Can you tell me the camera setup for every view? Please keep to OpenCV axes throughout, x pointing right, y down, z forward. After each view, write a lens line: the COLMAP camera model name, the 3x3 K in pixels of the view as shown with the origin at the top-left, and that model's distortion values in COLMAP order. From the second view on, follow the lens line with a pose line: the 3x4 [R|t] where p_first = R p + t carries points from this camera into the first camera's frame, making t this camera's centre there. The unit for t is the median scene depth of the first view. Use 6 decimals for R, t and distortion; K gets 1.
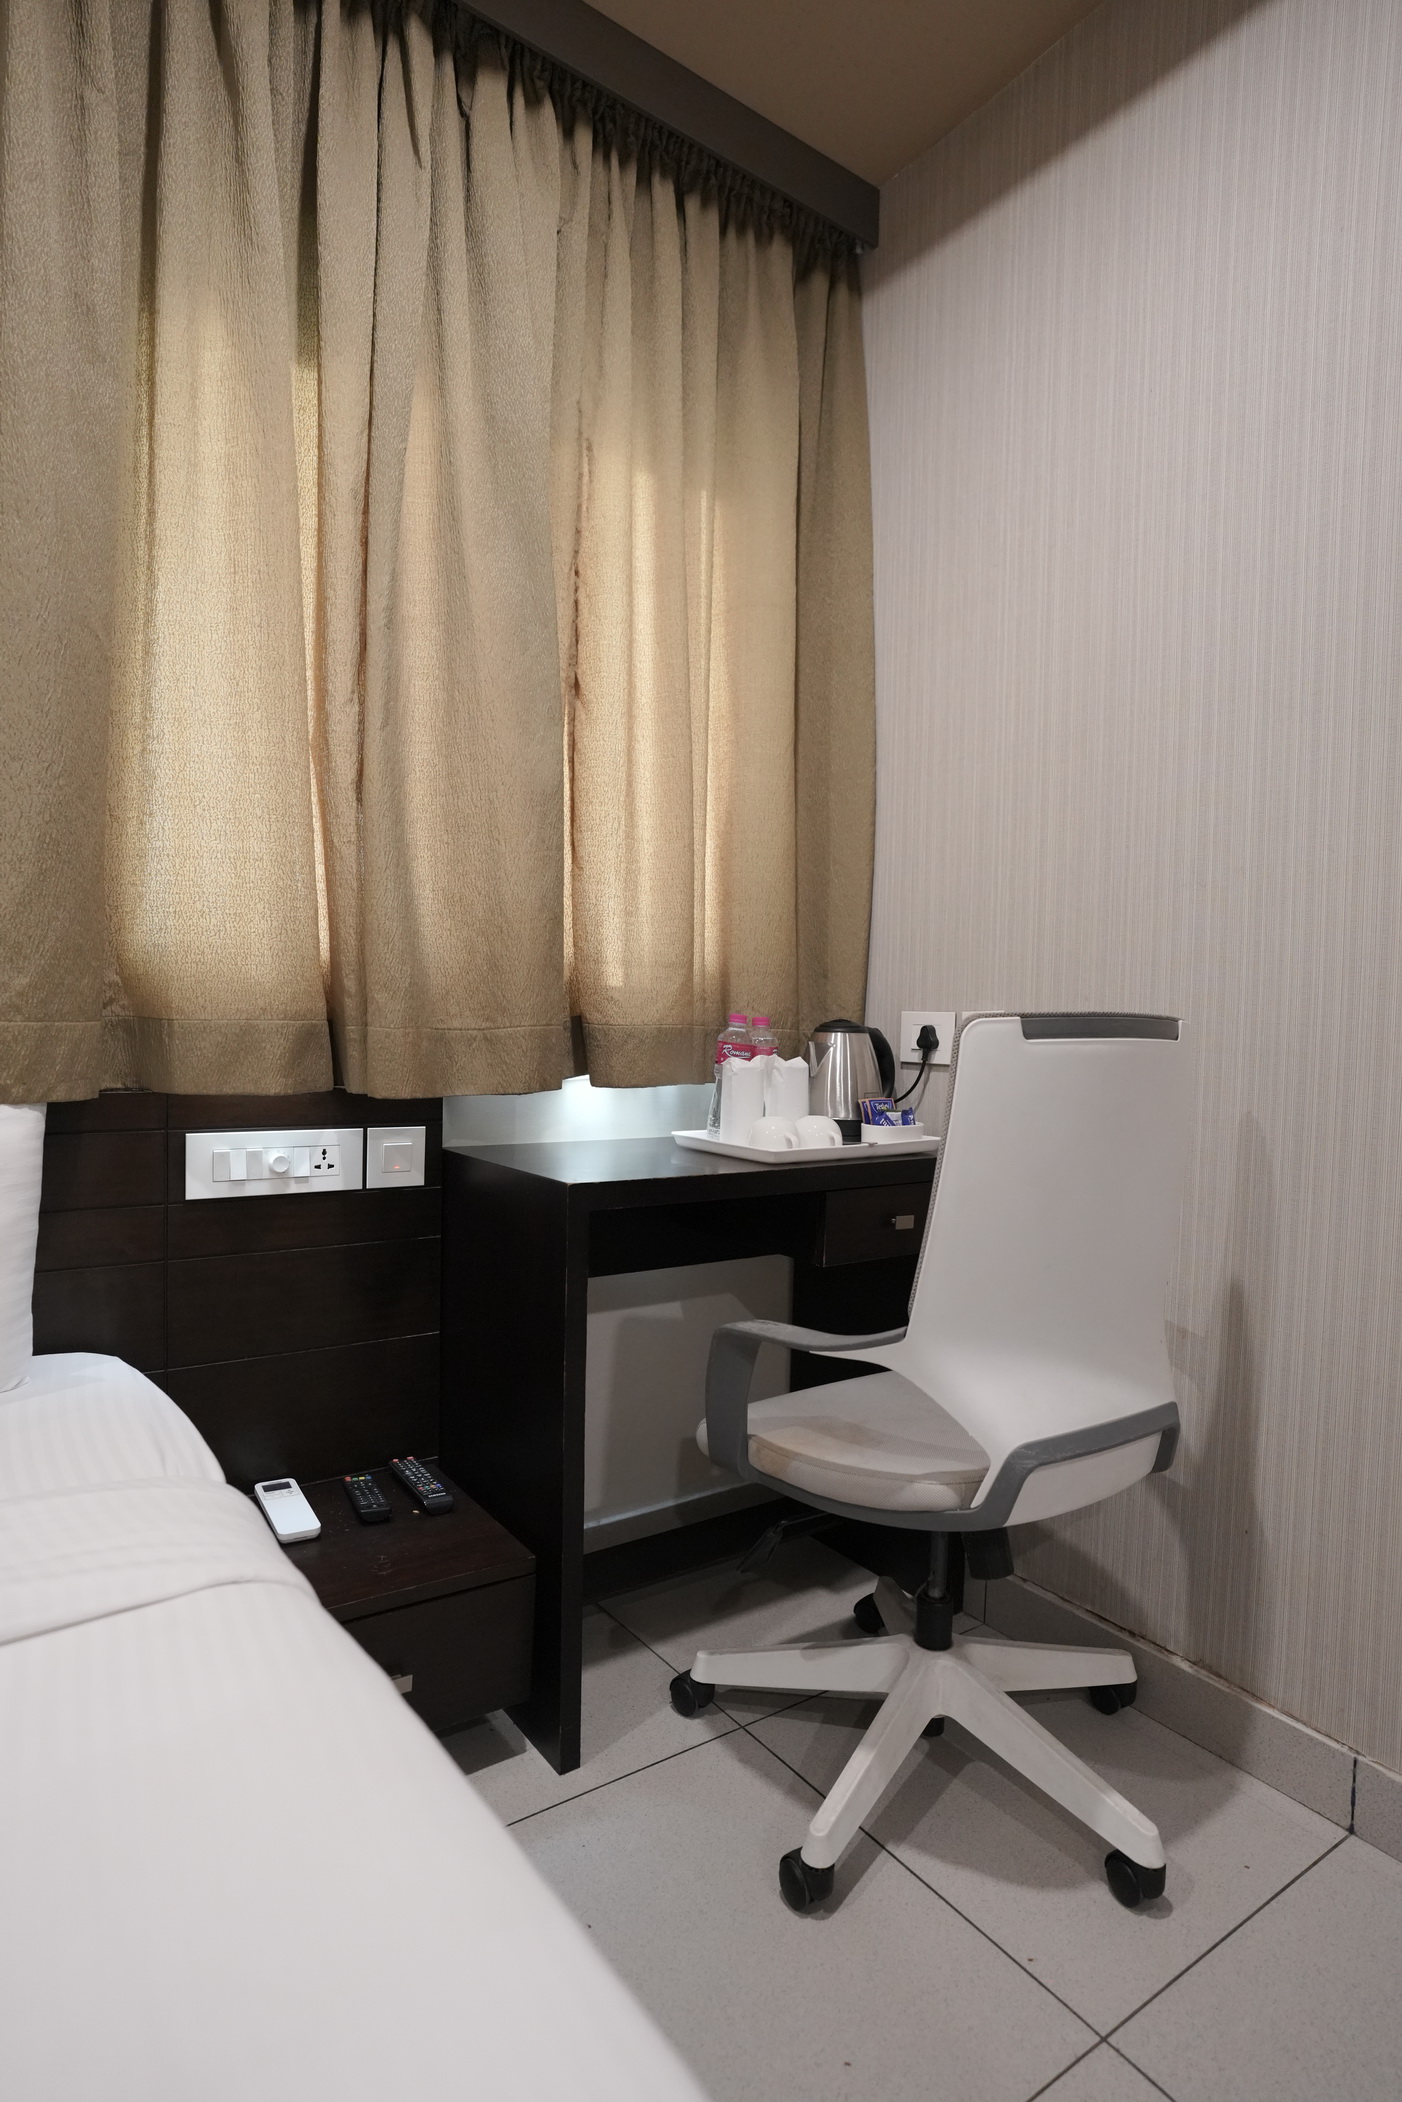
lens RADIAL K [[1141.7, 0, 708.1], [0, 1141.7, 1068.5], [0, 0, 1]] dist [-0.066000, 0.040745]
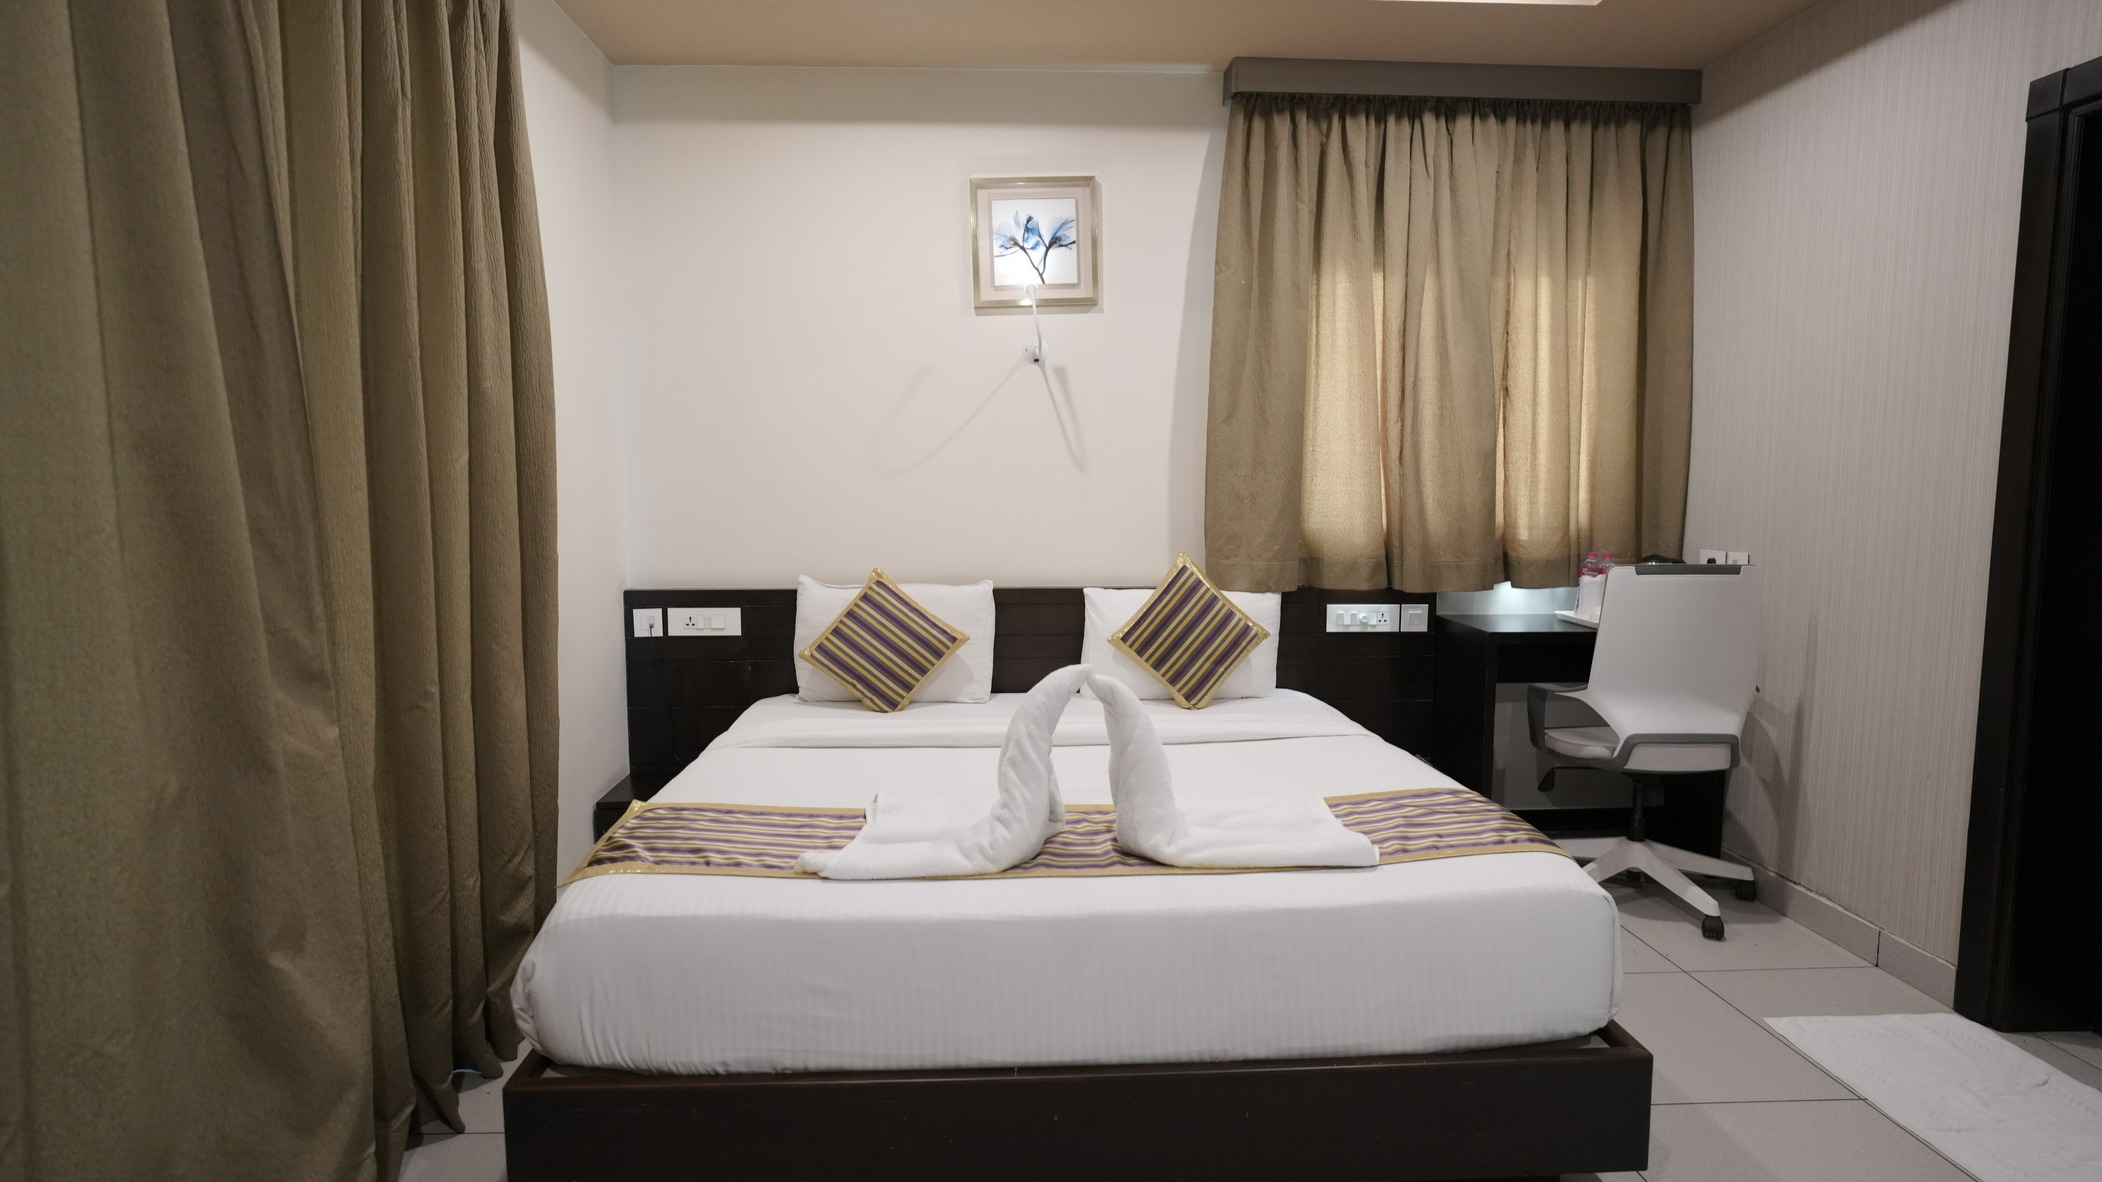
lens RADIAL K [[1139.5, 0, 1051.0], [0, 1139.5, 591.0], [0, 0, 1]] dist [-0.054649, 0.040969]
pose [[0.837697, 0.029923, -0.545314, 0.352200], [-0.002776, 0.998718, 0.050538, -0.088838], [0.546127, -0.040822, 0.836707, -1.296057]]
